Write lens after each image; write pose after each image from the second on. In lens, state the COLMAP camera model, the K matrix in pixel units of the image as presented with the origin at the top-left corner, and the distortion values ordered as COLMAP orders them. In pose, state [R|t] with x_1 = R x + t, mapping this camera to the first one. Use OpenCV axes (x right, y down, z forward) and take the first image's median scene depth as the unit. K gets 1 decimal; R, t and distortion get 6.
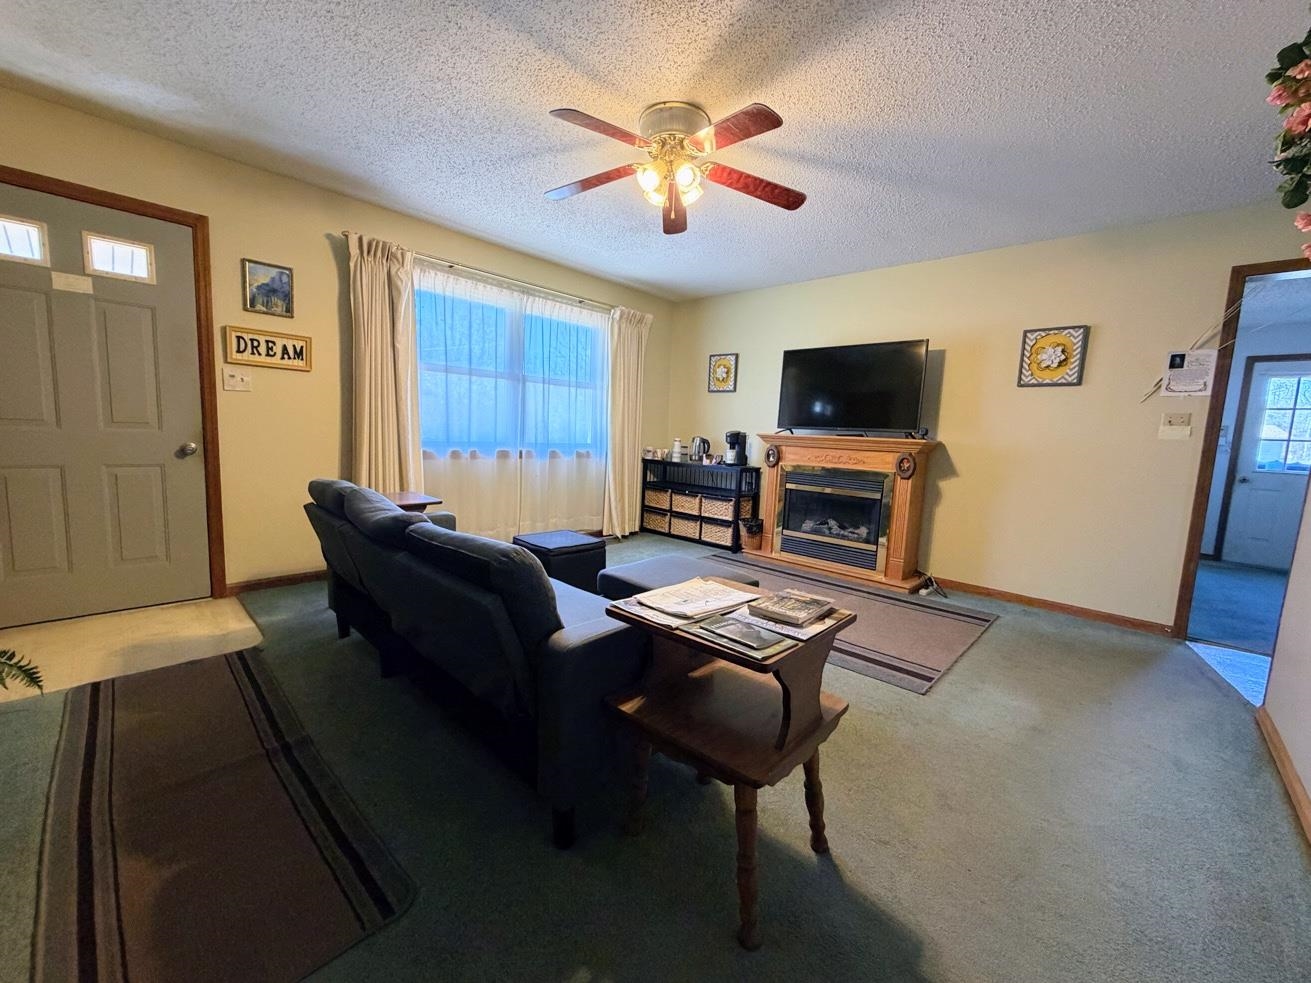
lens RADIAL K [[527.0, 0, 647.4], [0, 527.0, 494.5], [0, 0, 1]] dist [0.000301, -0.000064]
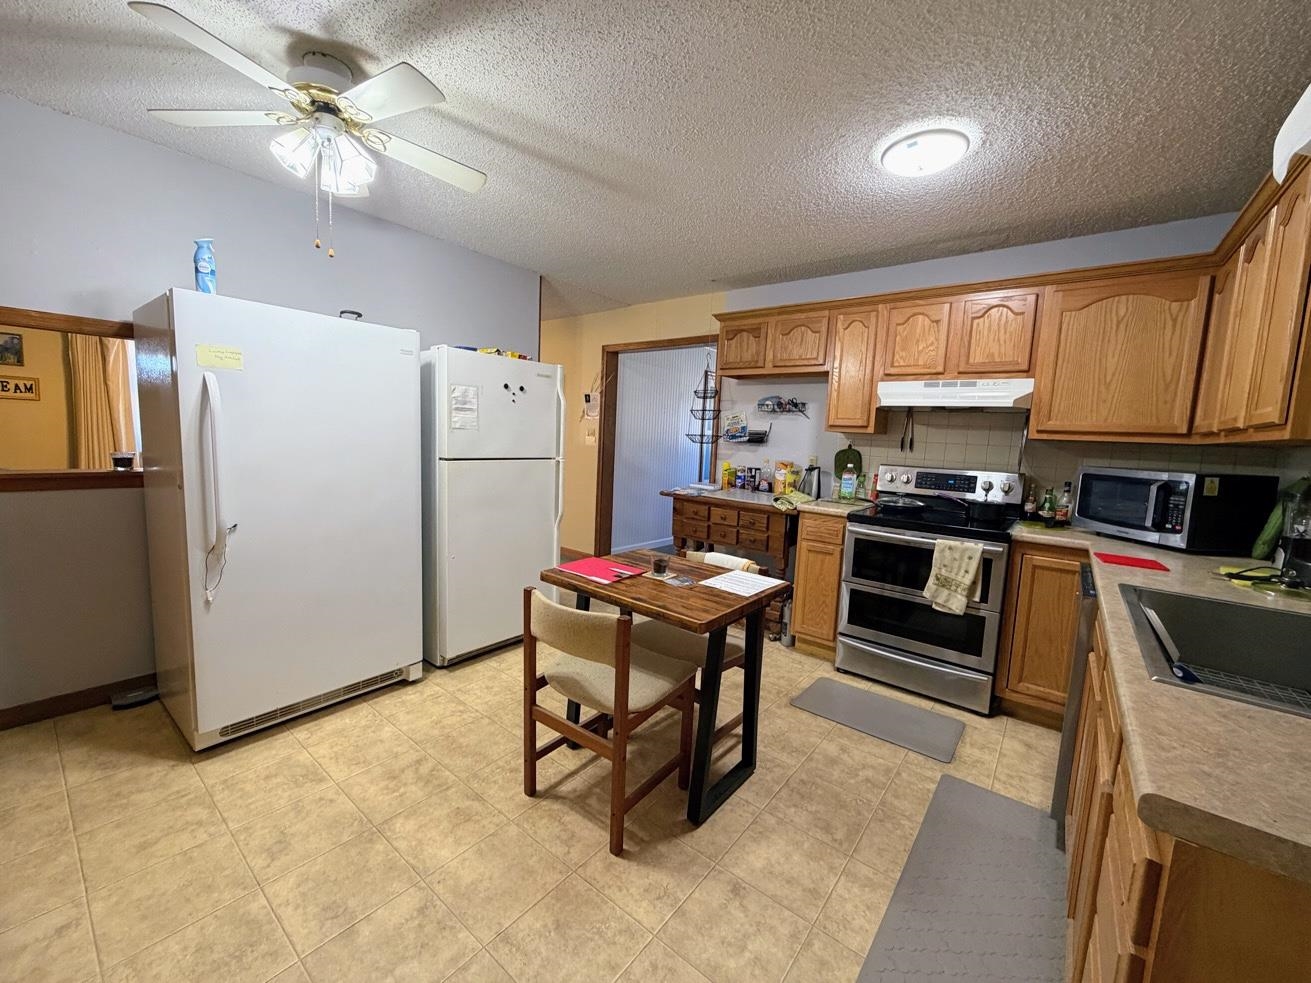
lens RADIAL K [[527.0, 0, 653.4], [0, 527.0, 492.4], [0, 0, 1]] dist [0.000301, -0.000064]
pose [[0.995564, -0.010416, 0.093503, 0.816108], [0.010610, 0.999942, -0.001574, 0.045251], [-0.093481, 0.002559, 0.995618, -0.568239]]
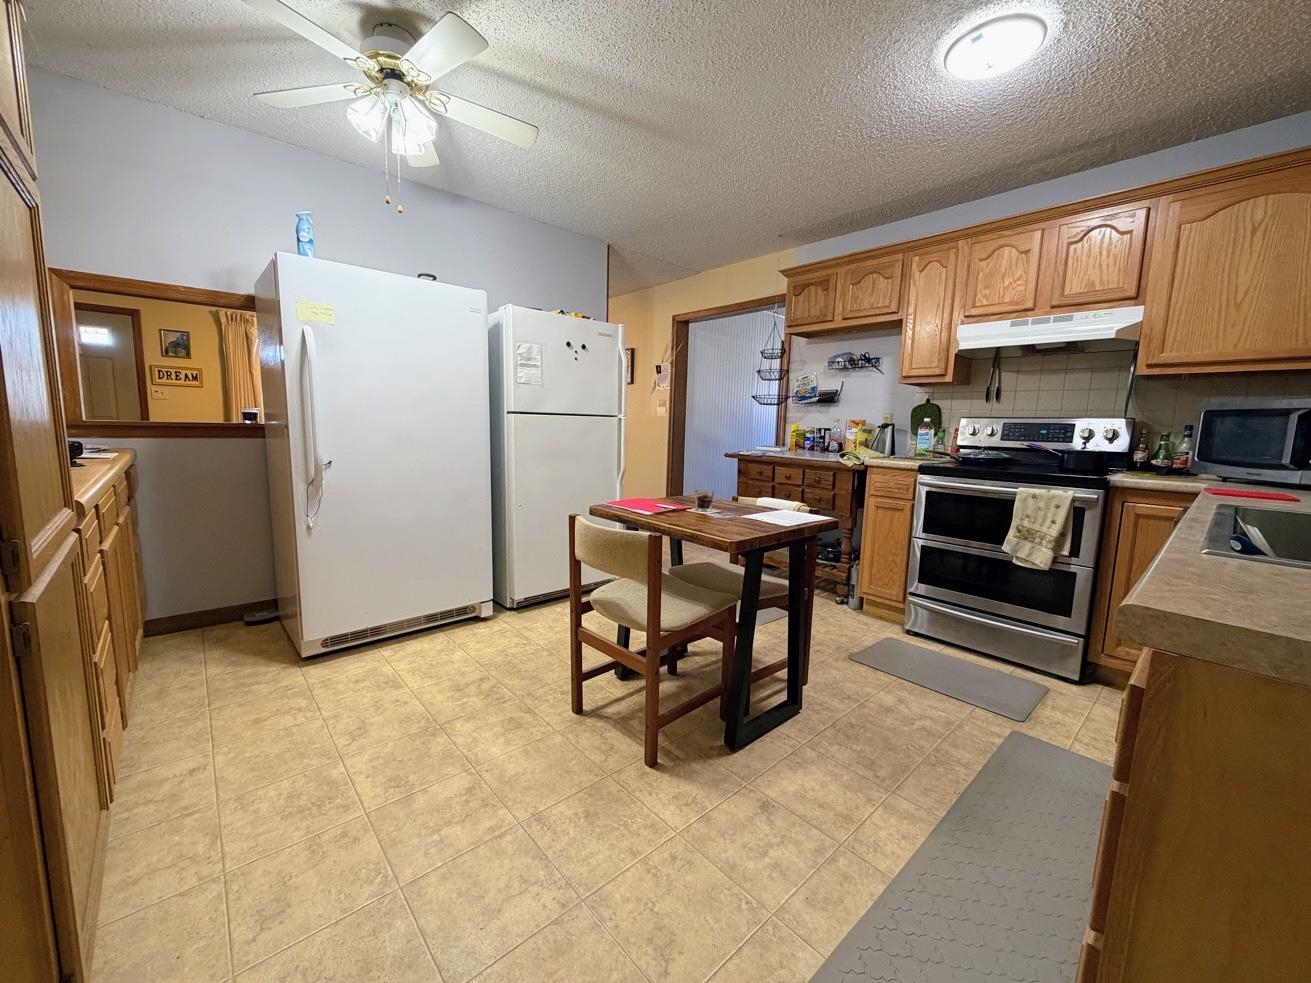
lens RADIAL K [[527.0, 0, 651.8], [0, 527.0, 492.4], [0, 0, 1]] dist [0.000301, -0.000064]
pose [[0.997042, -0.009322, -0.076291, 0.859822], [0.010240, 0.999880, 0.011655, 0.102663], [0.076173, -0.012401, 0.997017, -0.577317]]
